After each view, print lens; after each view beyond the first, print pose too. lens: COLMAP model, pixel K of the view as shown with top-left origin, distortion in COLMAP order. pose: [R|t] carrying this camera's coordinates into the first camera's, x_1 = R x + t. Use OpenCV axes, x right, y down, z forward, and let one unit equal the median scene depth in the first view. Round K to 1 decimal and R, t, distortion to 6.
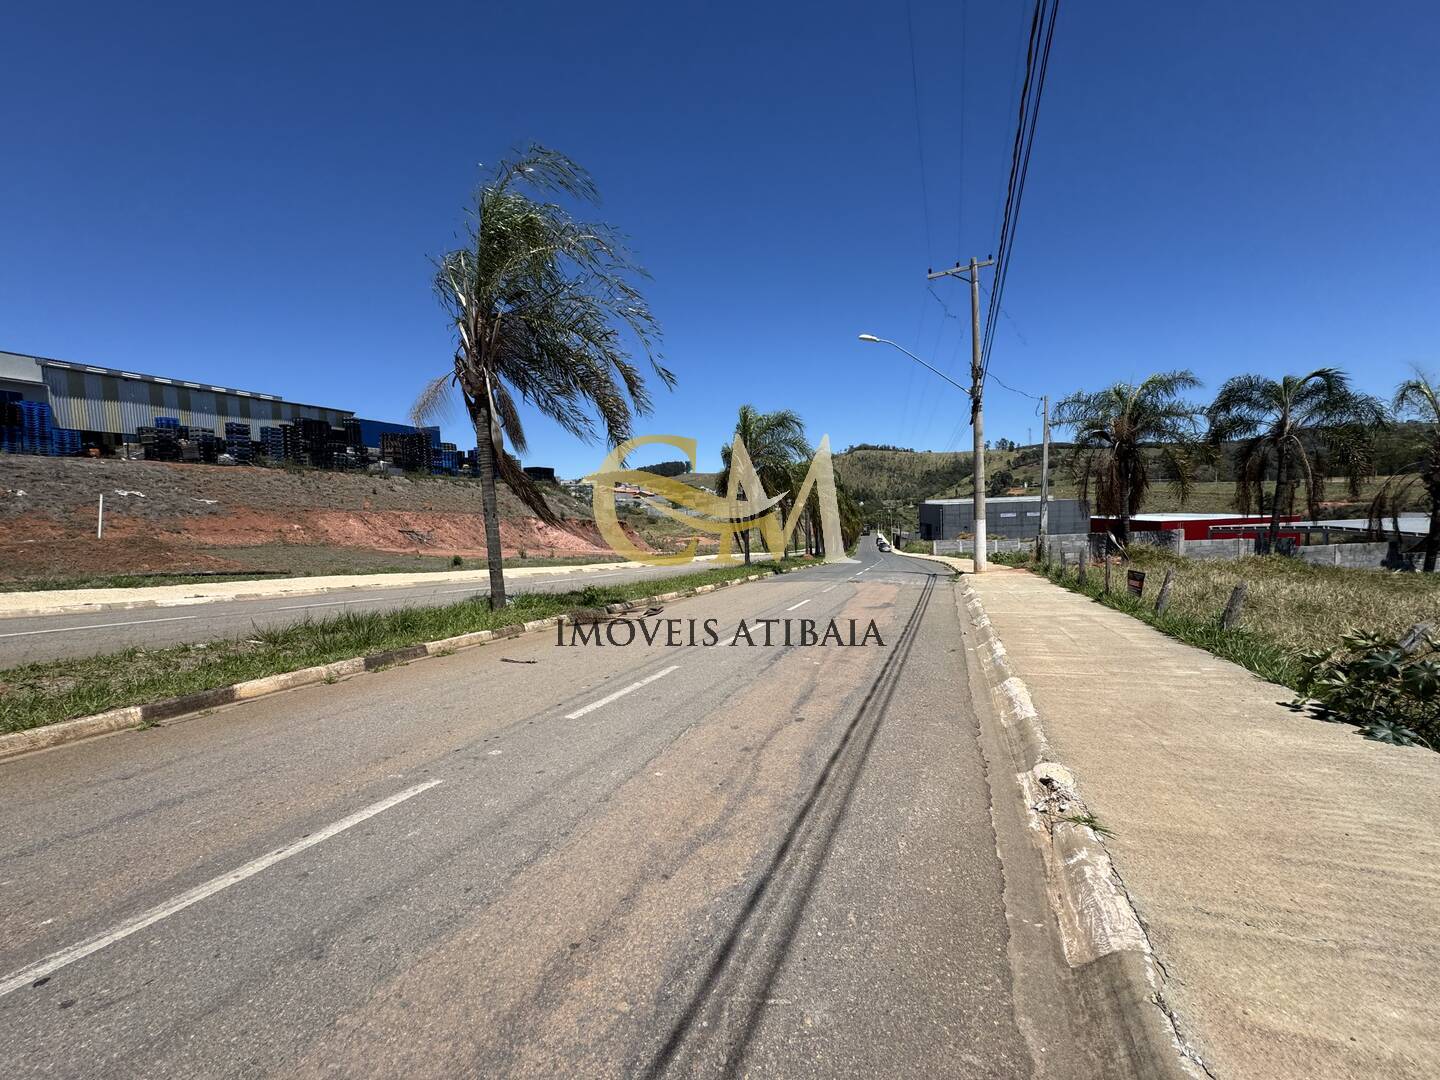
lens RADIAL K [[563.5, 0, 723.5], [0, 563.5, 538.4], [0, 0, 1]] dist [0.000597, 0.000837]
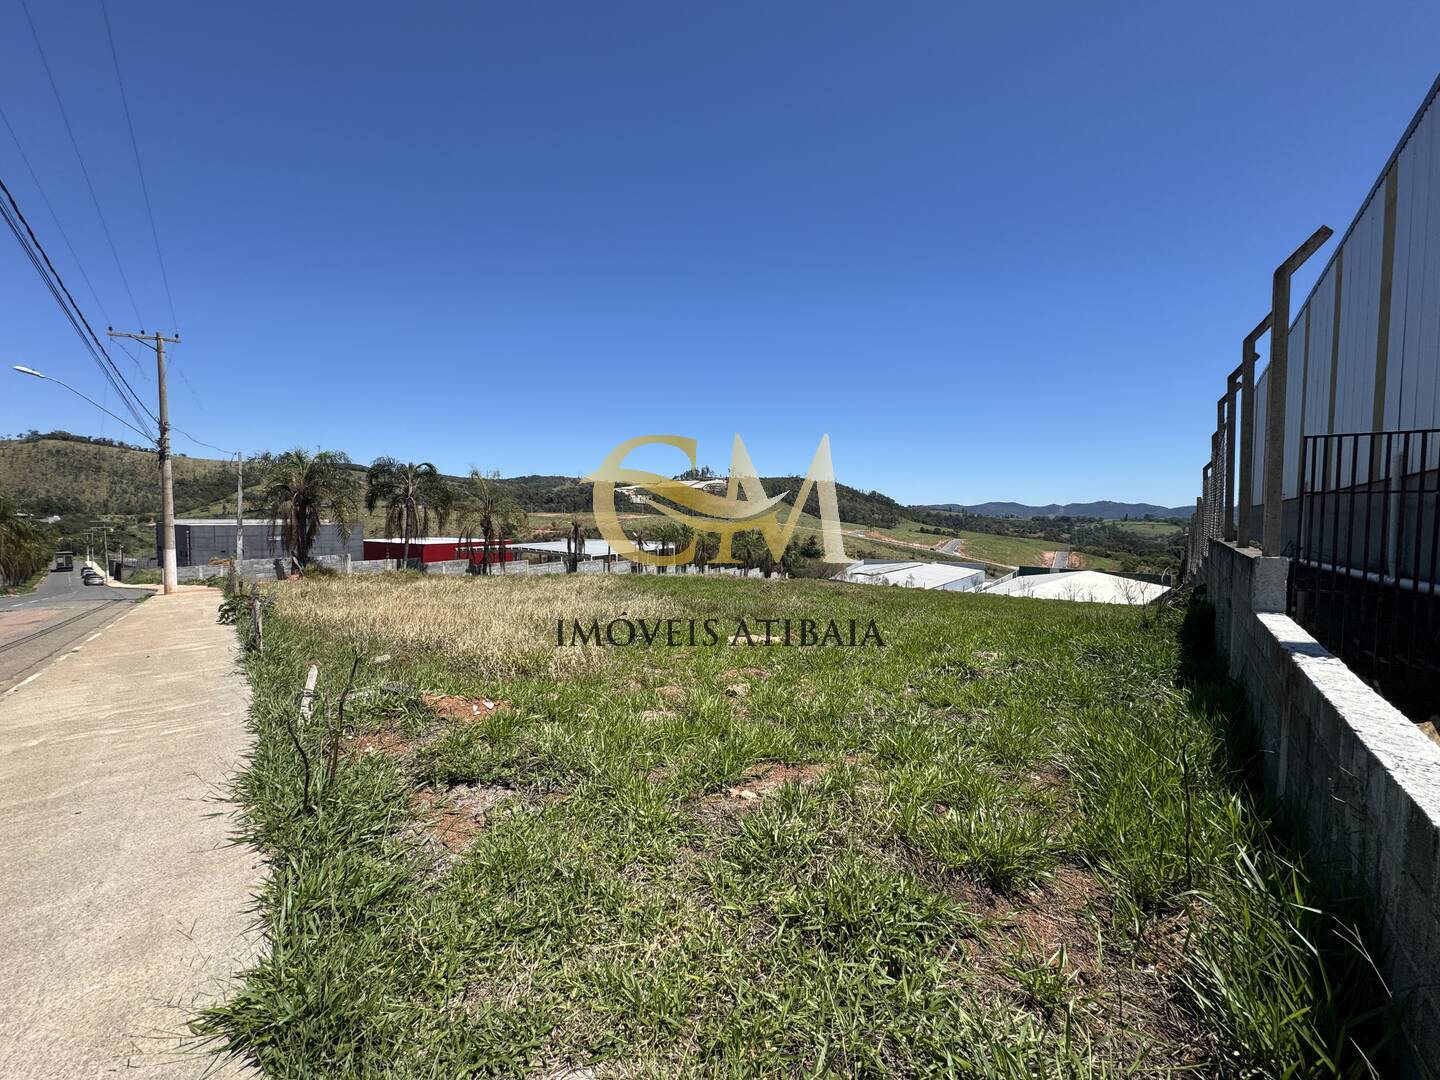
lens RADIAL K [[563.5, 0, 688.9], [0, 563.5, 541.6], [0, 0, 1]] dist [0.000597, 0.000837]
pose [[0.470329, -0.000489, 0.882491, -0.077418], [0.029335, 0.999456, -0.015081, -0.000090], [-0.882004, 0.032981, 0.470087, -0.485168]]
